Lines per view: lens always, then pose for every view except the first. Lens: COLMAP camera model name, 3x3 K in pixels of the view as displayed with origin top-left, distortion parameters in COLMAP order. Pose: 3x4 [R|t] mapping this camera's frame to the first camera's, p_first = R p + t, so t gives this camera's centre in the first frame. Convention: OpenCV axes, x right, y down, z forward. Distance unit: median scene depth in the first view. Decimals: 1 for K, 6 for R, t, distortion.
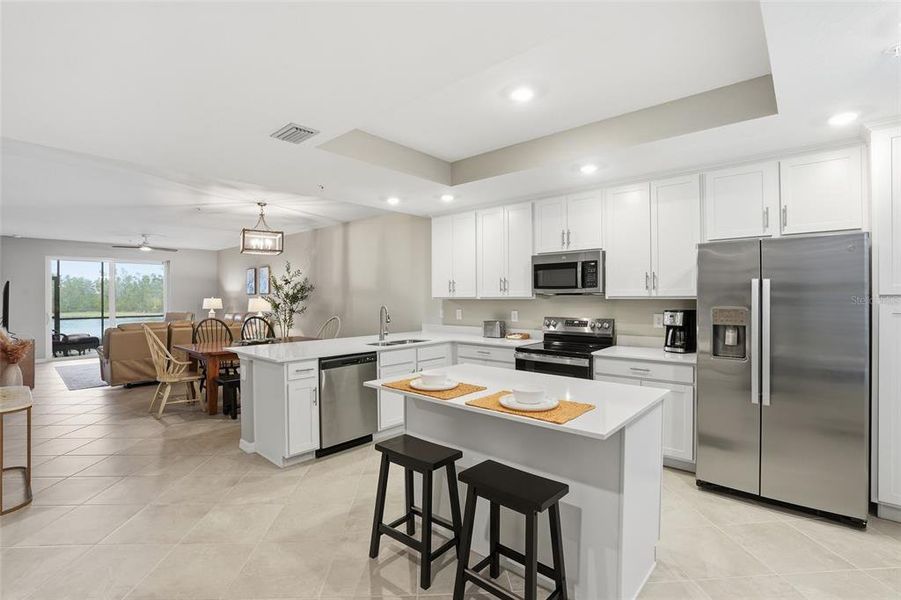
lens RADIAL K [[417.3, 0, 450.5], [0, 417.3, 300.0], [0, 0, 1]] dist [-0.064764, 0.021173]
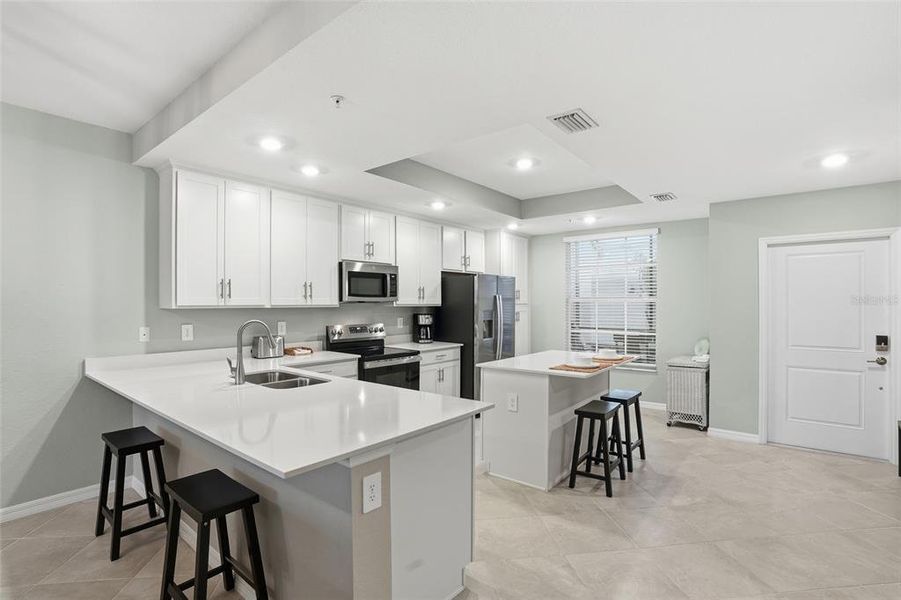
lens RADIAL K [[428.9, 0, 443.2], [0, 428.9, 309.5], [0, 0, 1]] dist [-0.057386, 0.022594]
pose [[-0.033682, -0.010334, 0.999379, -0.765307], [0.009190, 0.999901, 0.010650, -0.004605], [-0.999390, 0.009543, -0.033583, 0.781144]]
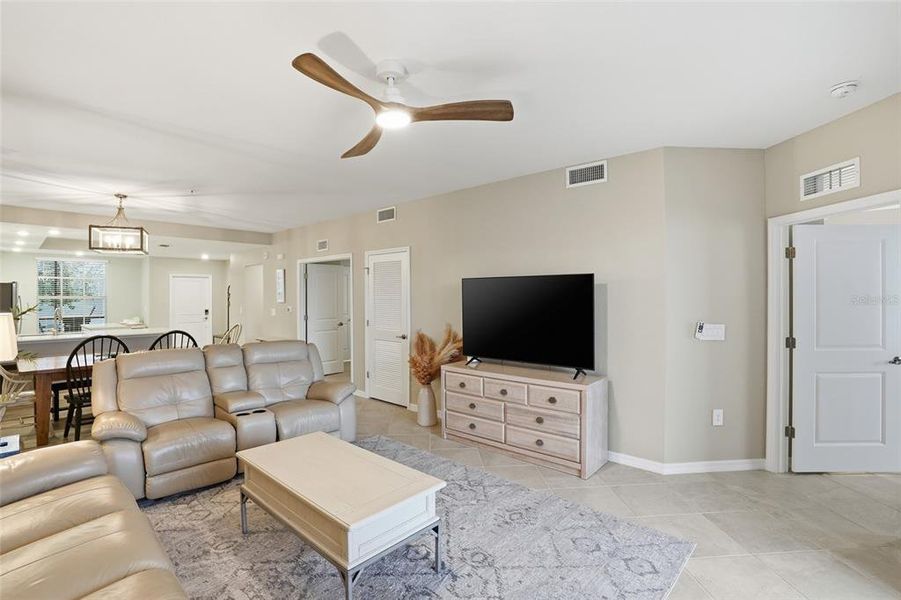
lens RADIAL K [[421.2, 0, 450.5], [0, 421.2, 300.0], [0, 0, 1]] dist [-0.067291, 0.017332]
pose [[-0.999946, 0.005907, 0.008560, -1.469093], [0.006061, 0.999819, 0.018062, -0.031364], [-0.008452, 0.018113, -0.999800, 2.336951]]
